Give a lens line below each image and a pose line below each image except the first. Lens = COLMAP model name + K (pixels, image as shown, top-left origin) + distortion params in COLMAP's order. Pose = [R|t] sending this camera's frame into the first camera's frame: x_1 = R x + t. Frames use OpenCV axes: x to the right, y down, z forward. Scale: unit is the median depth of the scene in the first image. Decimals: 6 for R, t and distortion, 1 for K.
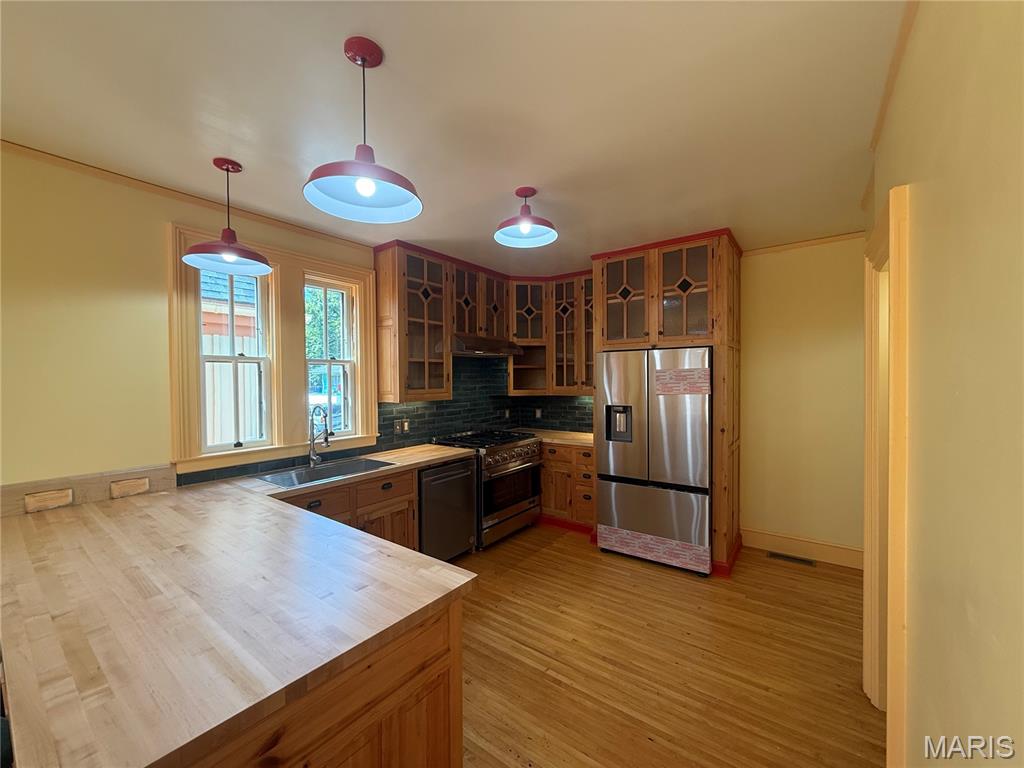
lens RADIAL K [[406.2, 0, 510.2], [0, 406.2, 385.8], [0, 0, 1]] dist [-0.001851, 0.000307]
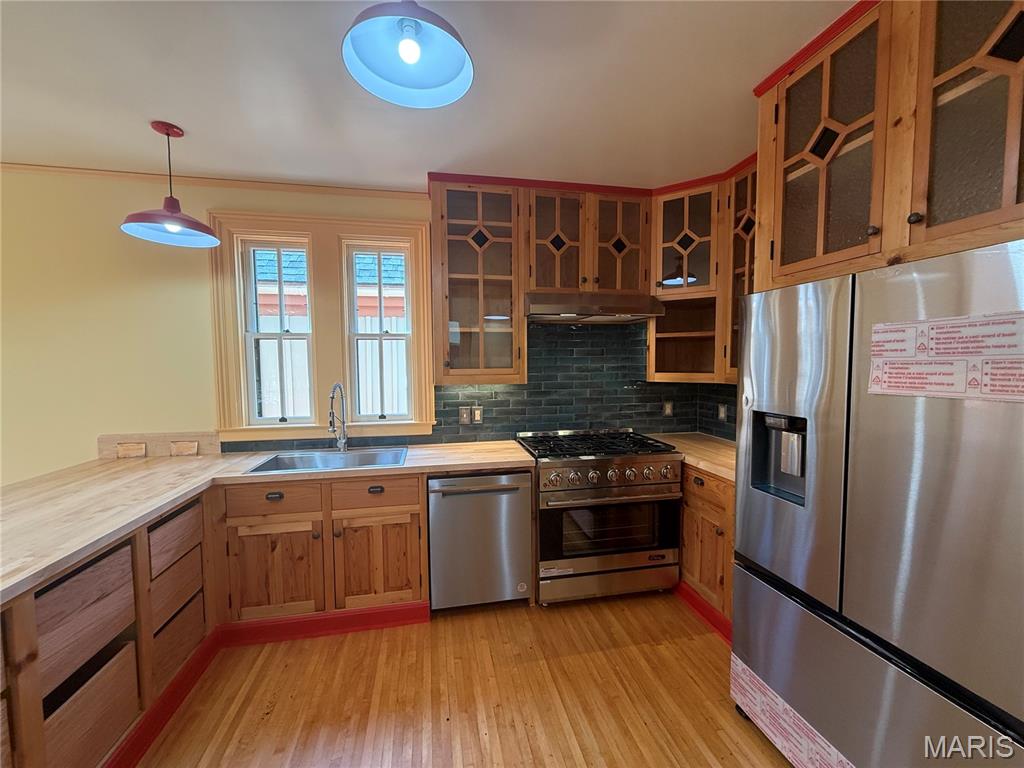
lens RADIAL K [[406.2, 0, 510.5], [0, 406.2, 385.5], [0, 0, 1]] dist [-0.001851, 0.000307]
pose [[0.744093, 0.044592, -0.666587, 0.335345], [-0.010987, 0.998452, 0.054528, -0.002257], [0.667986, -0.033250, 0.743430, 0.482455]]
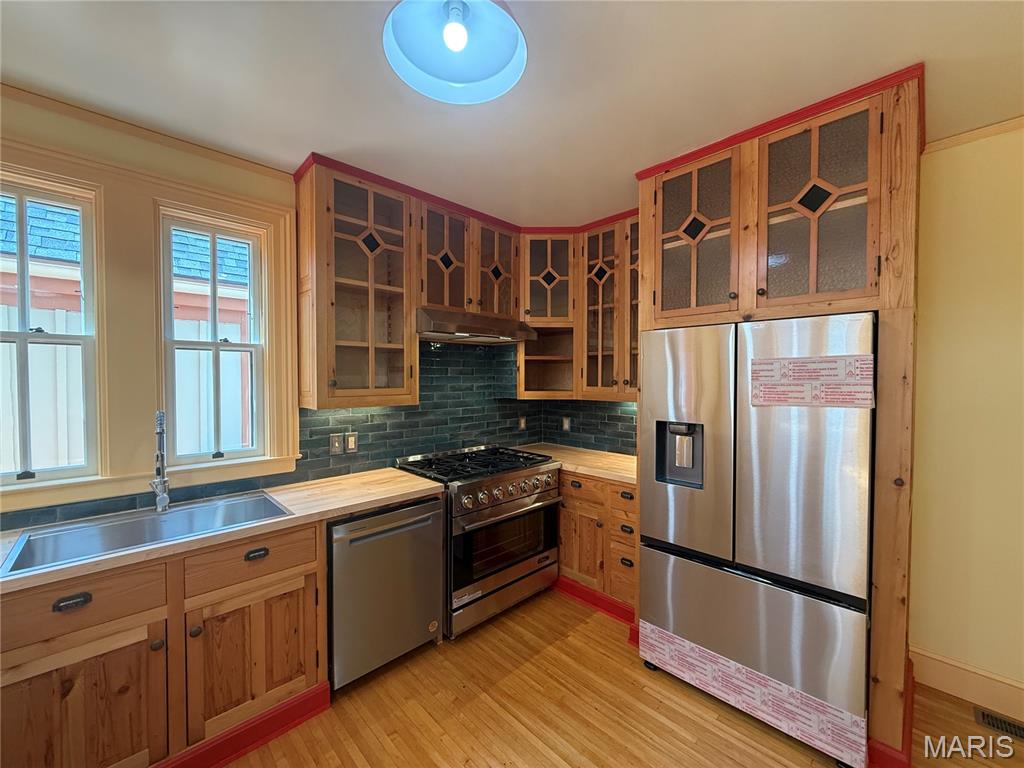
lens RADIAL K [[406.2, 0, 510.3], [0, 406.2, 385.6], [0, 0, 1]] dist [-0.001851, 0.000307]
pose [[0.987227, 0.013227, -0.158770, 0.120023], [-0.012566, 0.999908, 0.005167, -0.003343], [0.158824, -0.003106, 0.987302, 0.391551]]
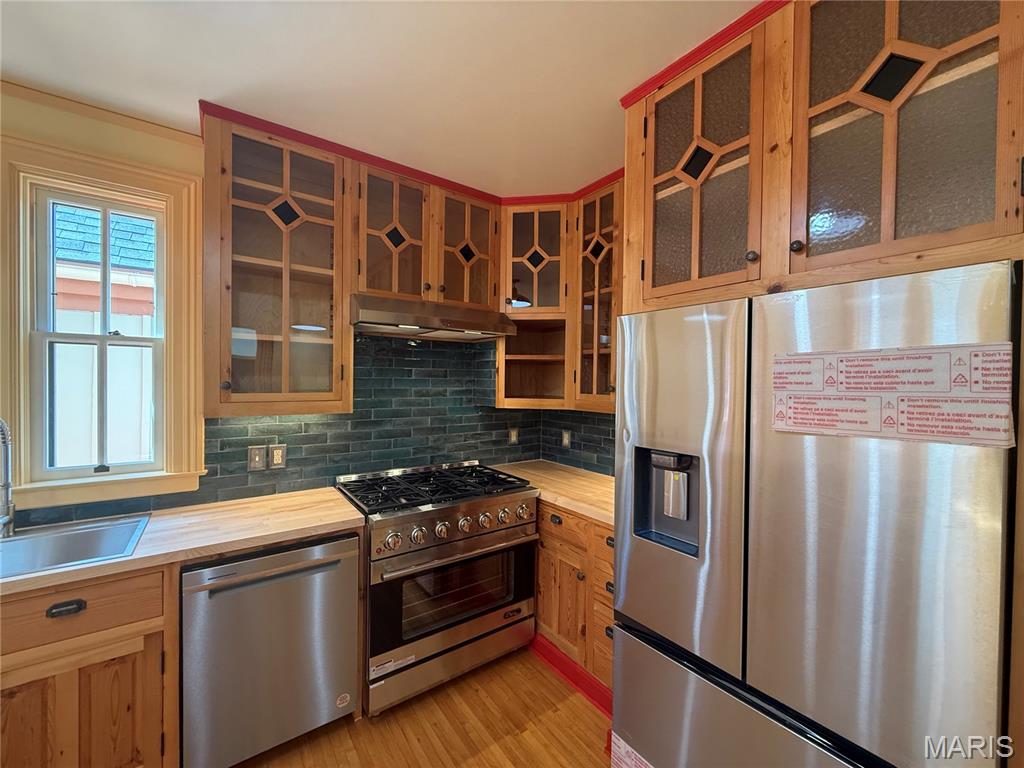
lens RADIAL K [[406.2, 0, 510.8], [0, 406.2, 385.4], [0, 0, 1]] dist [-0.001851, 0.000307]
pose [[0.954412, 0.024171, -0.297513, 0.236096], [-0.026018, 0.999659, -0.002249, -0.008173], [0.297357, 0.009887, 0.954715, 0.584359]]
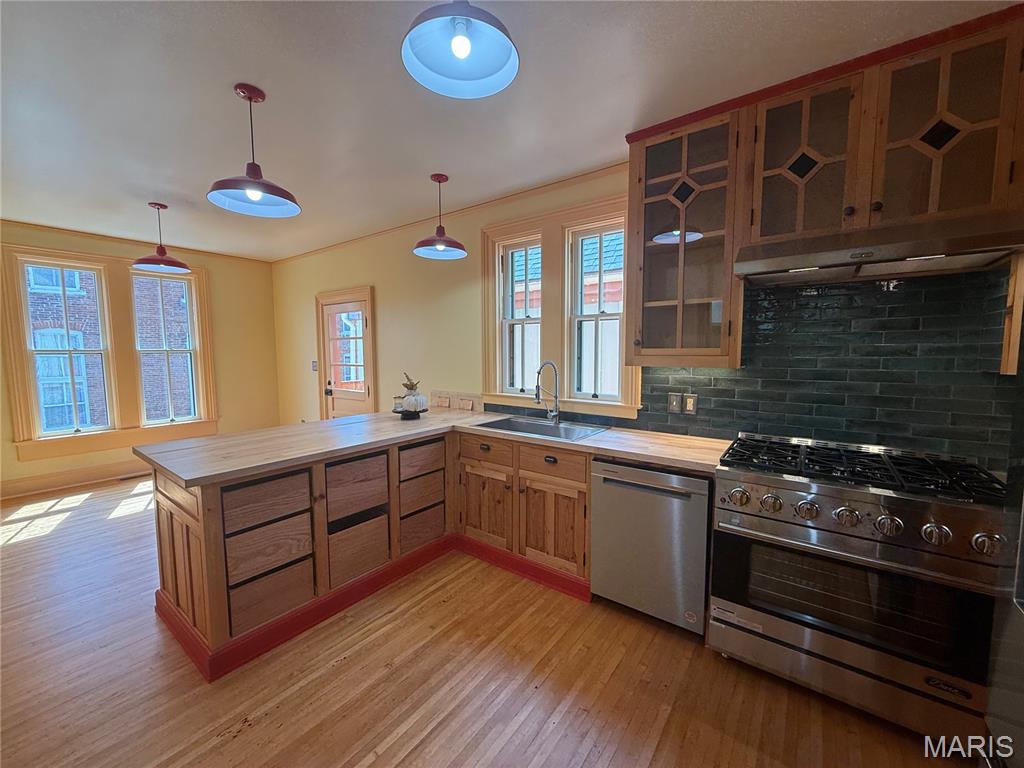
lens RADIAL K [[406.2, 0, 510.2], [0, 406.2, 385.3], [0, 0, 1]] dist [-0.001851, 0.000307]
pose [[-0.002680, 0.096379, -0.995341, 0.433461], [-0.013610, 0.995249, 0.096407, 0.008109], [0.999904, 0.013805, -0.001356, 0.744090]]
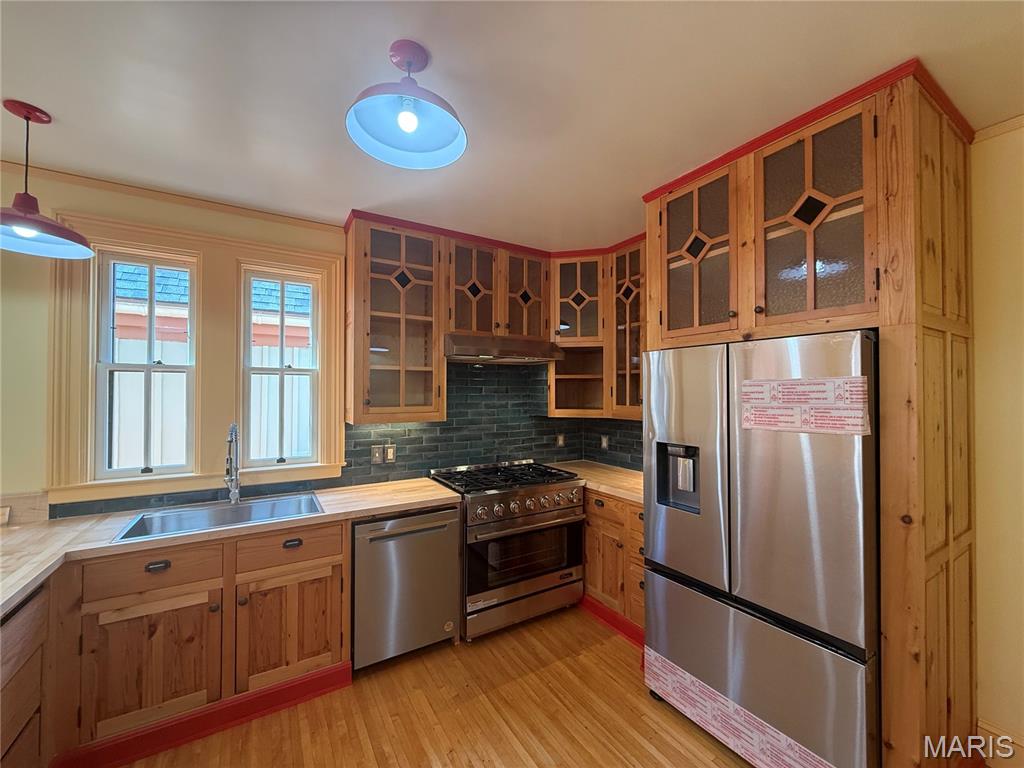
lens RADIAL K [[406.2, 0, 510.3], [0, 406.2, 385.4], [0, 0, 1]] dist [-0.001851, 0.000307]
pose [[0.928487, 0.004160, -0.371342, 0.256369], [-0.015449, 0.999504, -0.027431, -0.013793], [0.371044, 0.031206, 0.928091, 0.384393]]
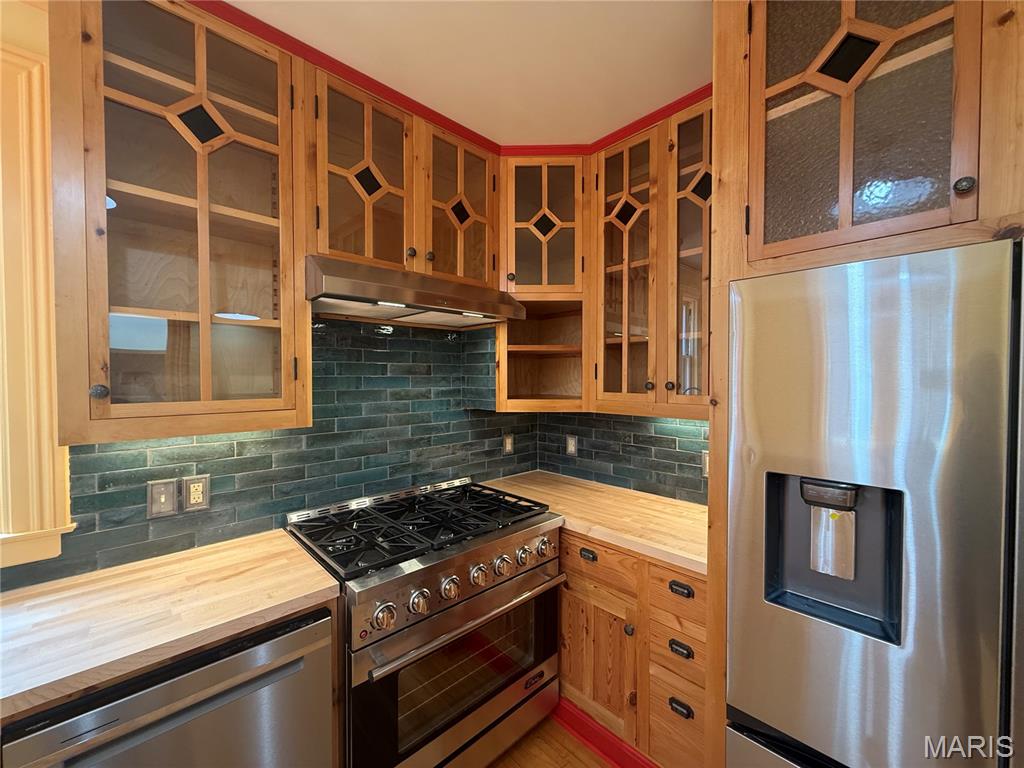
lens RADIAL K [[406.2, 0, 510.2], [0, 406.2, 385.3], [0, 0, 1]] dist [-0.001851, 0.000307]
pose [[0.985460, 0.011142, -0.169542, 0.111613], [-0.010666, 0.999936, 0.003720, -0.009234], [0.169572, -0.001858, 0.985516, 0.706184]]
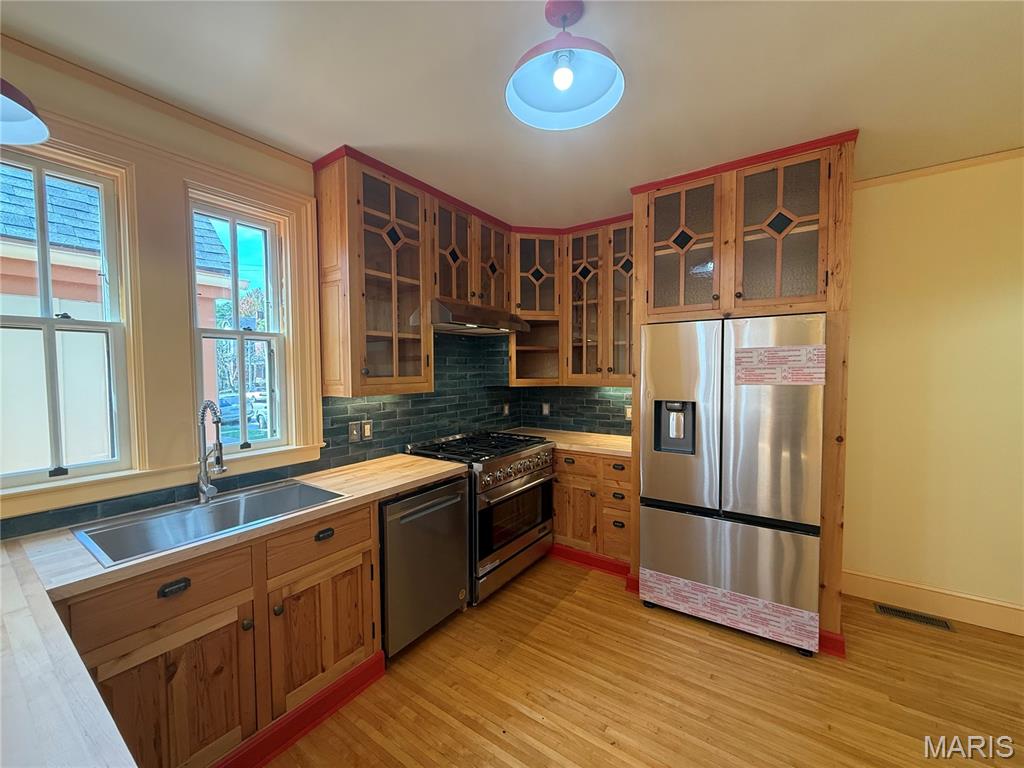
lens RADIAL K [[406.2, 0, 510.1], [0, 406.2, 385.5], [0, 0, 1]] dist [-0.001851, 0.000307]
pose [[0.999489, 0.000539, 0.031957, -0.035172], [-0.001303, 0.999713, 0.023903, 0.005723], [-0.031934, -0.023933, 0.999203, 0.312889]]
